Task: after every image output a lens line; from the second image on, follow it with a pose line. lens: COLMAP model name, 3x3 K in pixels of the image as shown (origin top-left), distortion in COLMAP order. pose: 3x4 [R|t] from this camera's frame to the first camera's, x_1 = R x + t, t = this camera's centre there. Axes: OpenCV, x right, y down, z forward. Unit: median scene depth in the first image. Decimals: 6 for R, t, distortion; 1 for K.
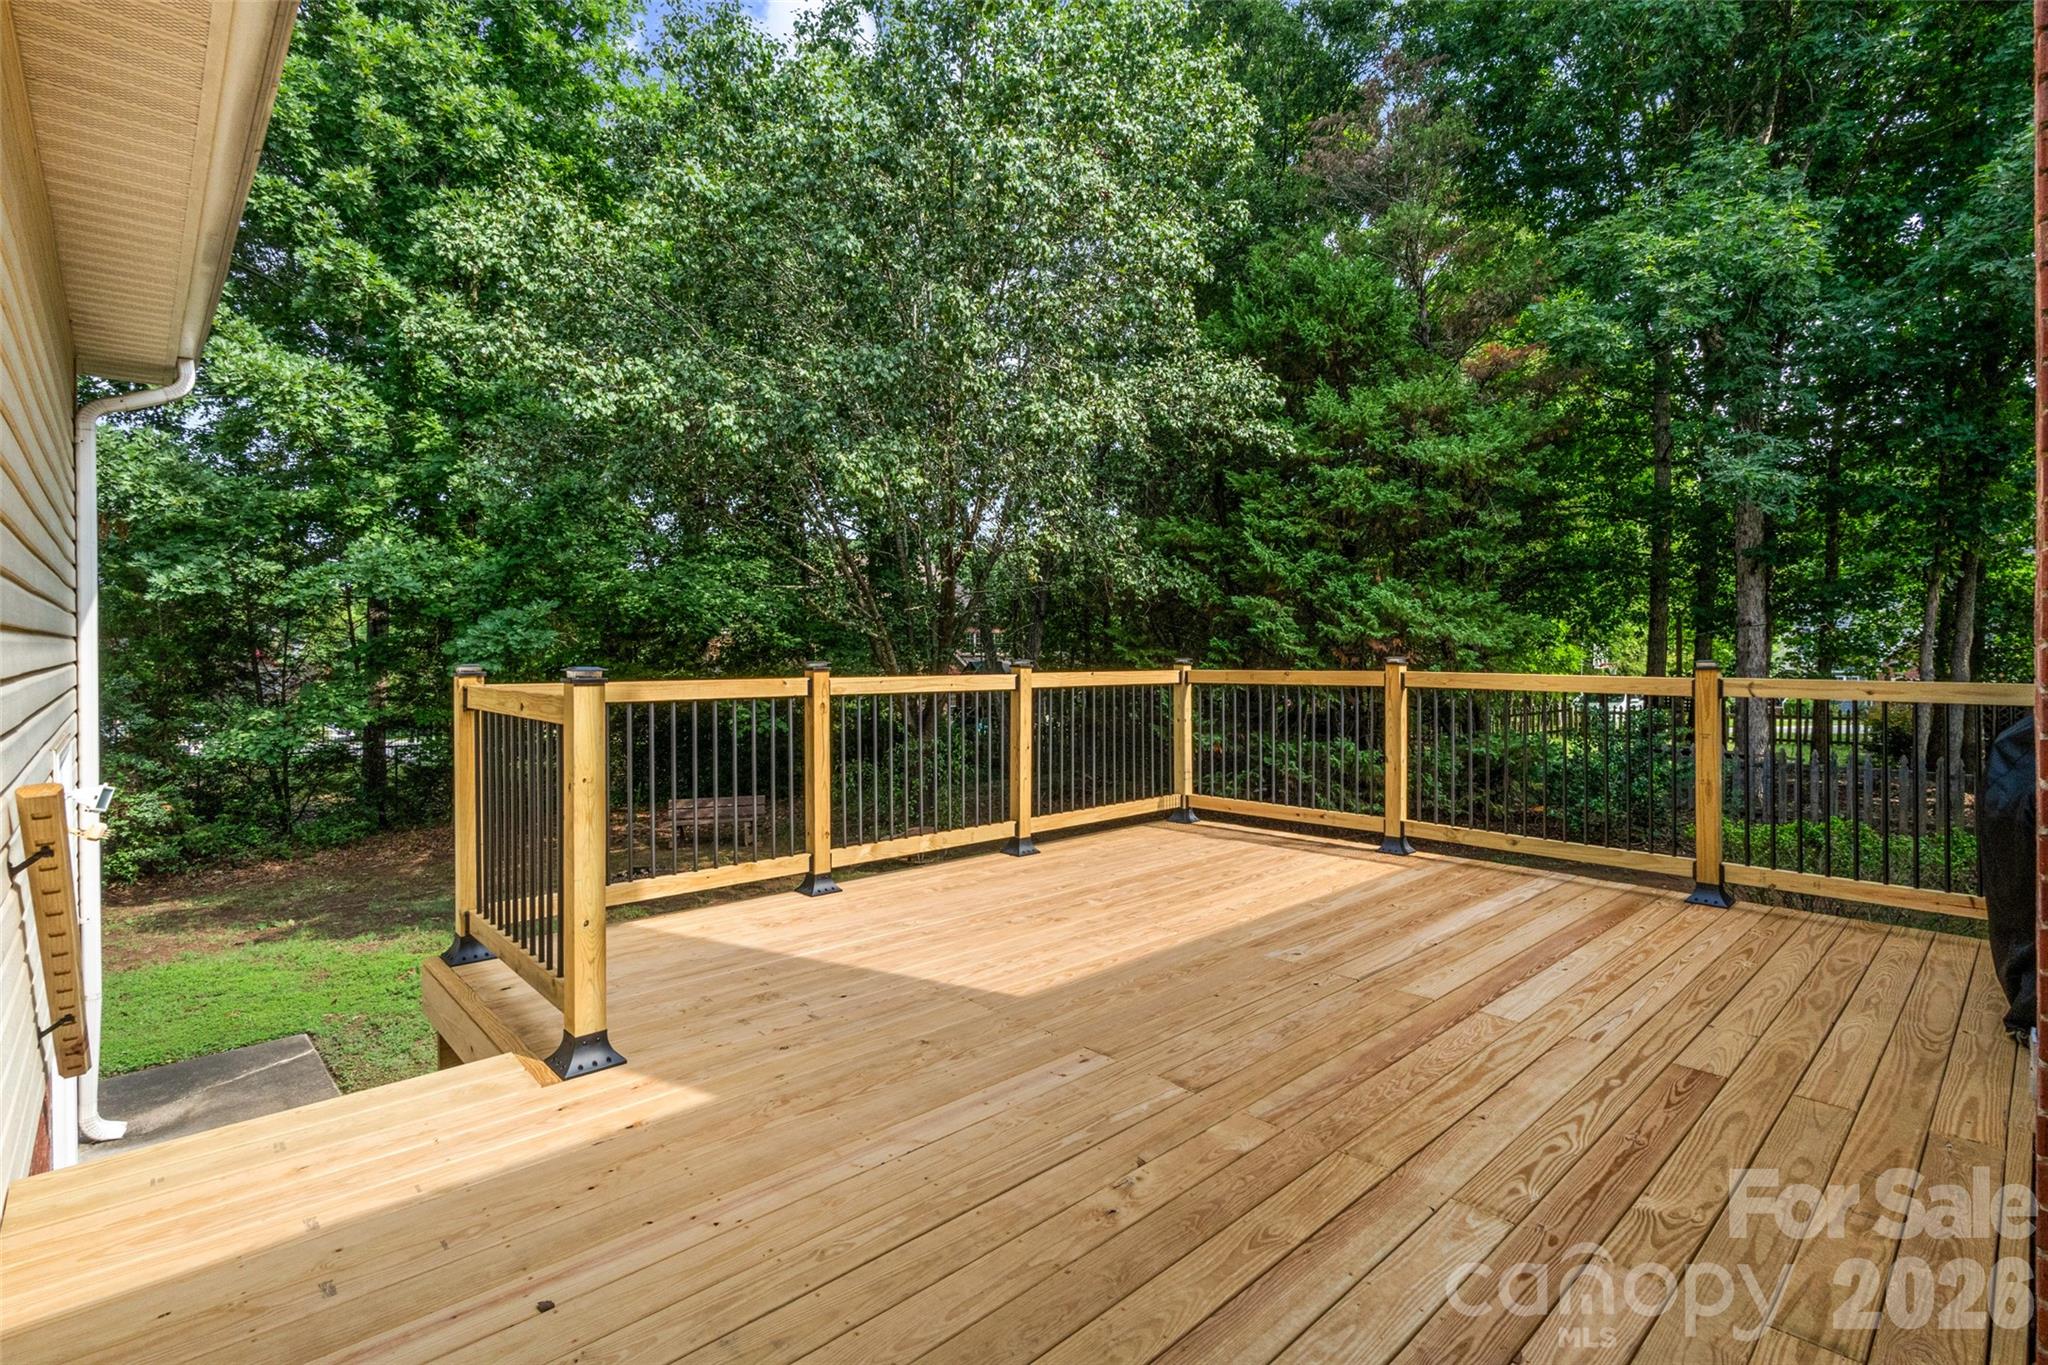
lens RADIAL K [[966.0, 0, 1036.8], [0, 966.0, 649.0], [0, 0, 1]] dist [-0.004210, -0.000310]
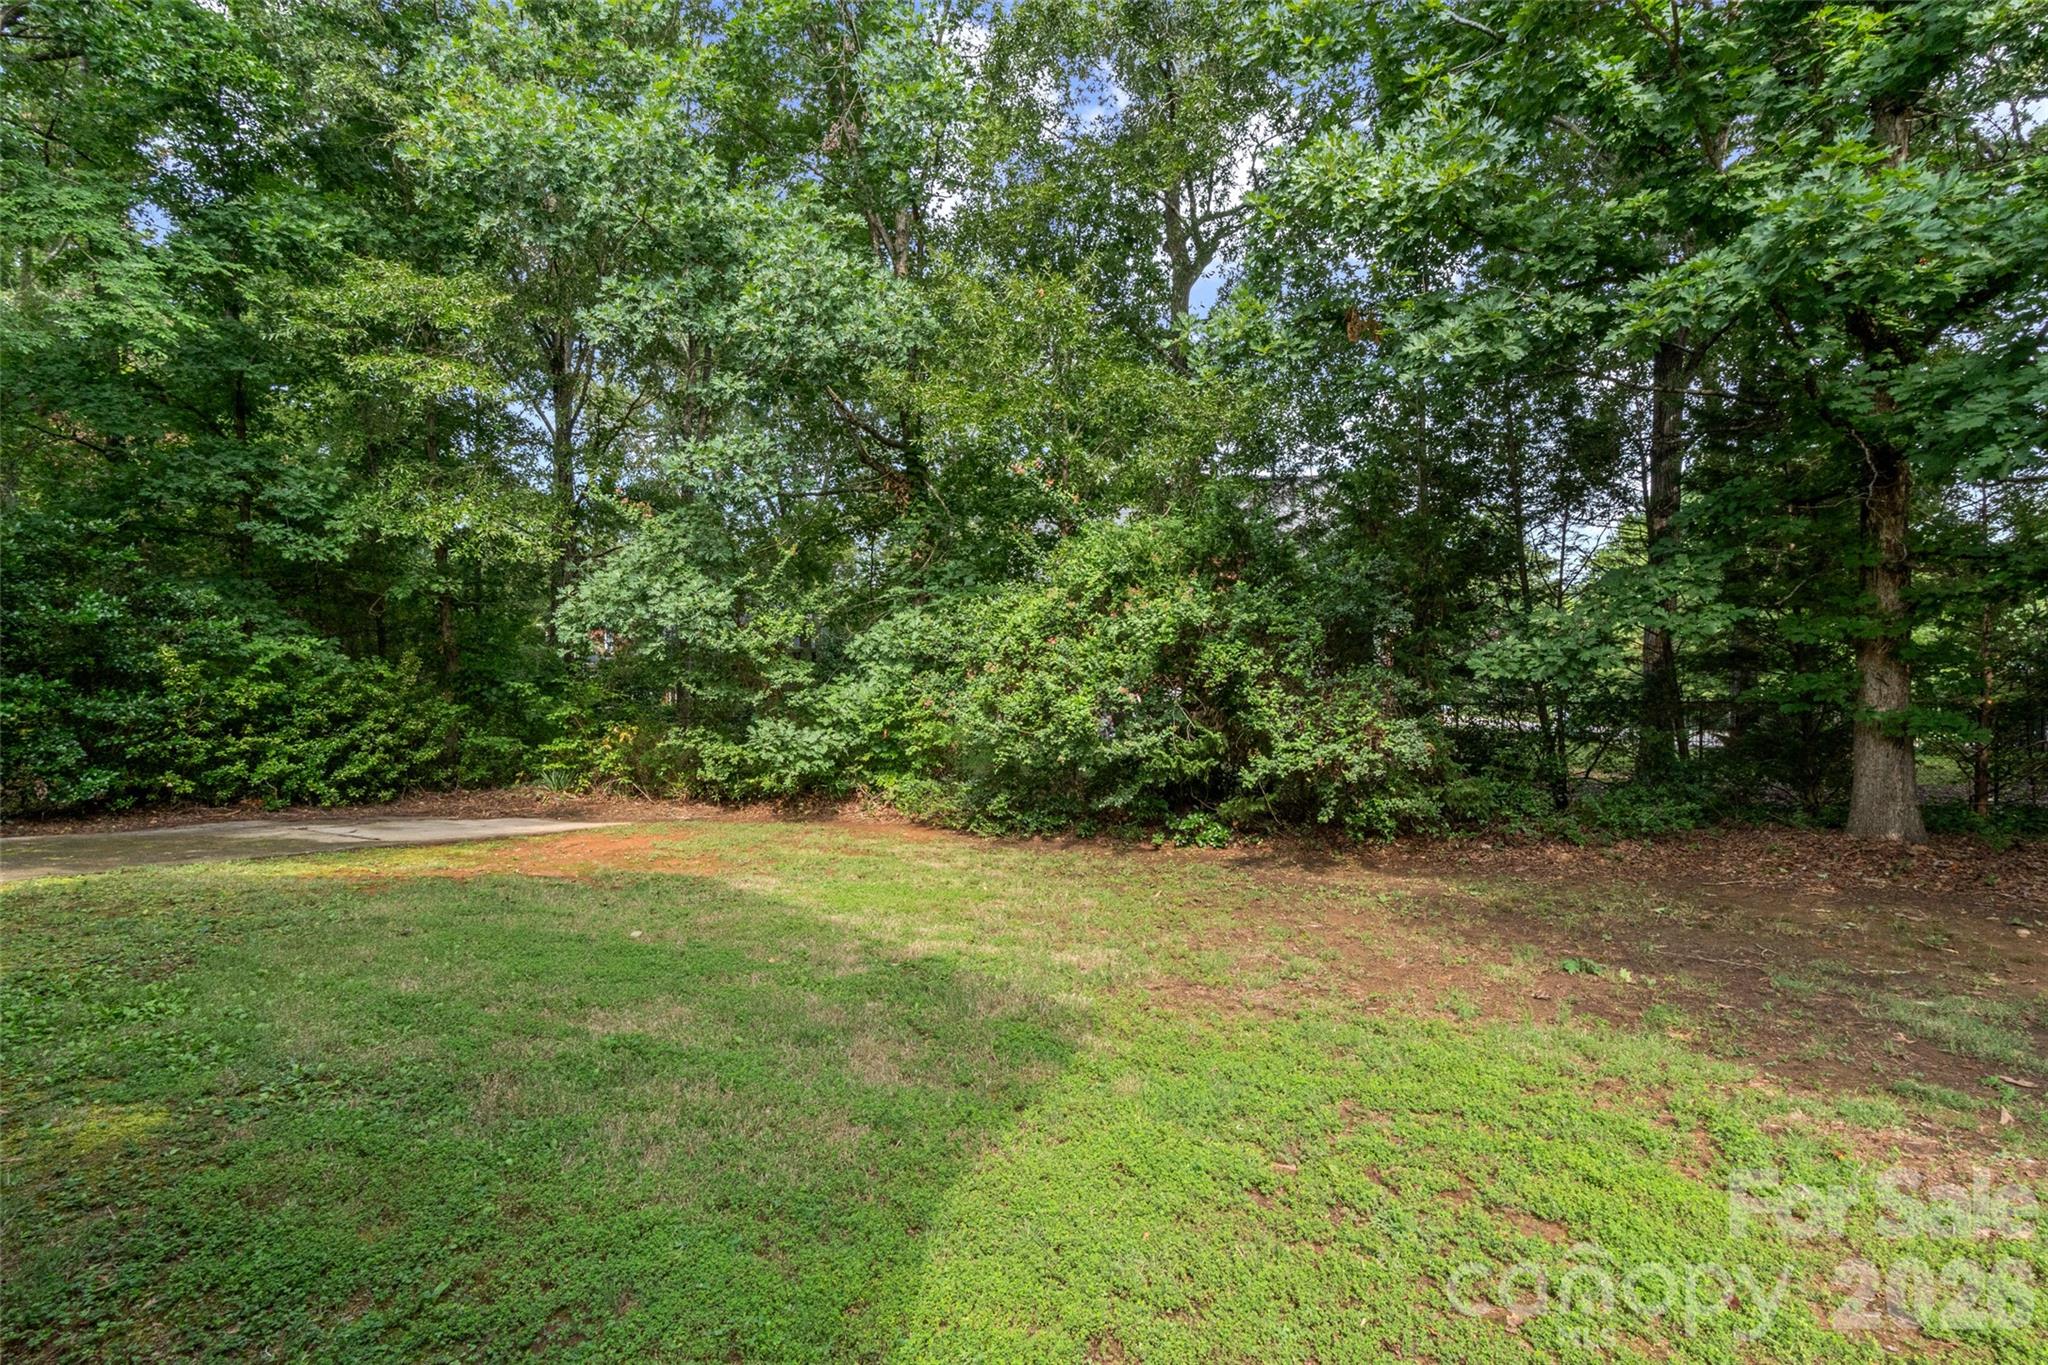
lens RADIAL K [[966.0, 0, 1026.4], [0, 966.0, 676.7], [0, 0, 1]] dist [-0.004210, -0.000310]
pose [[0.429658, 0.017945, -0.902813, -1.324690], [0.008251, 0.999683, 0.023797, 0.324698], [0.902954, -0.017674, 0.429374, 1.458316]]
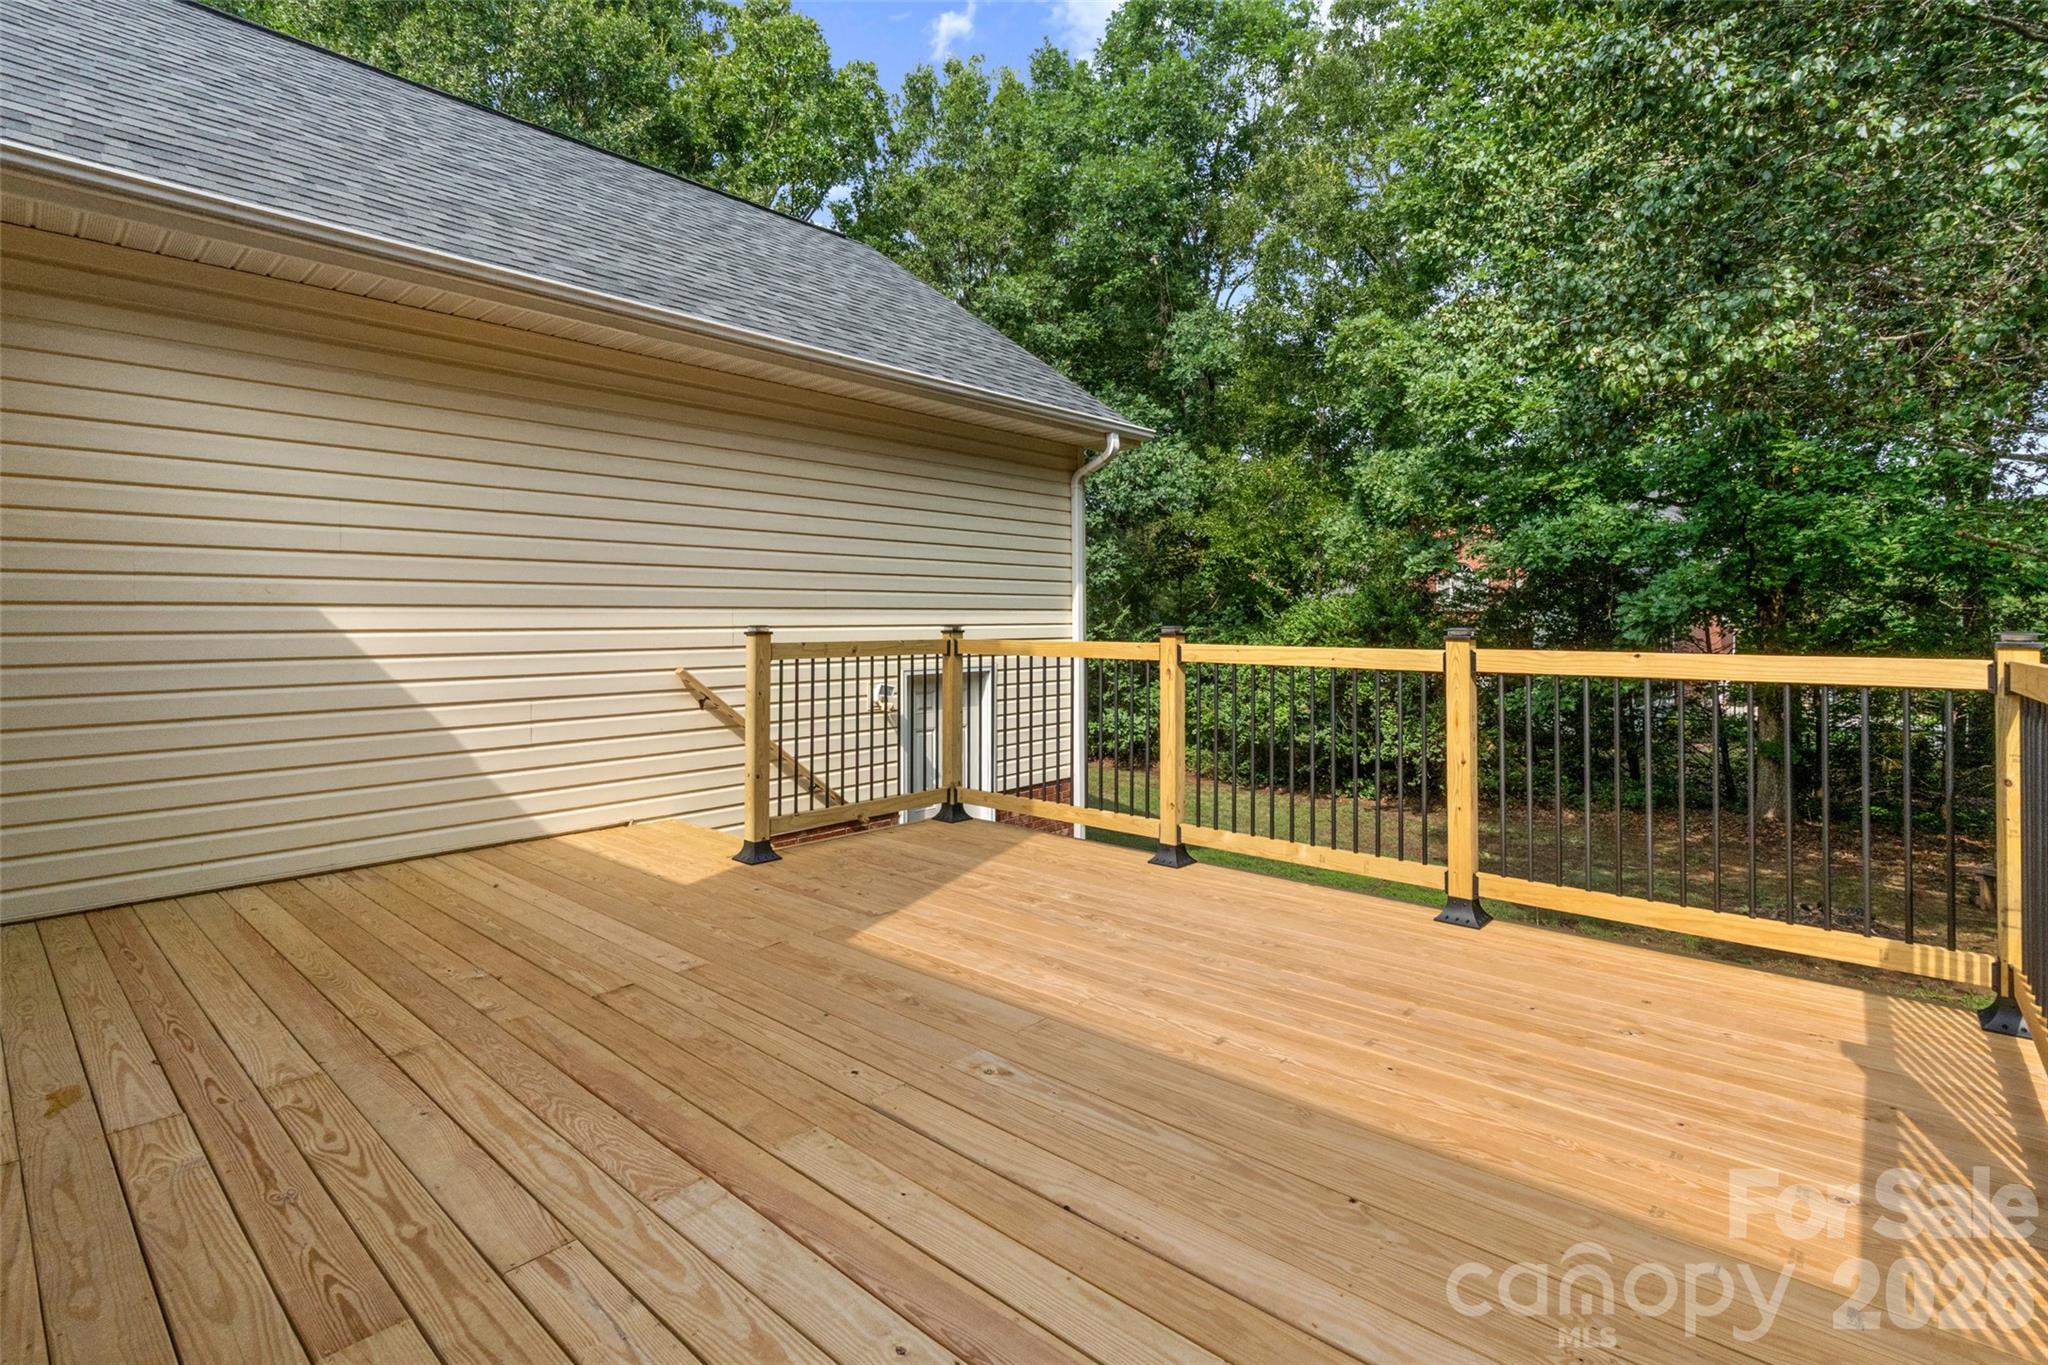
lens RADIAL K [[966.0, 0, 1006.0], [0, 966.0, 605.2], [0, 0, 1]] dist [-0.004210, -0.000310]
pose [[0.083735, -0.013705, -0.996394, 0.945762], [-0.000192, 0.999905, -0.013769, 0.006896], [0.996488, 0.001344, 0.083725, 0.972836]]
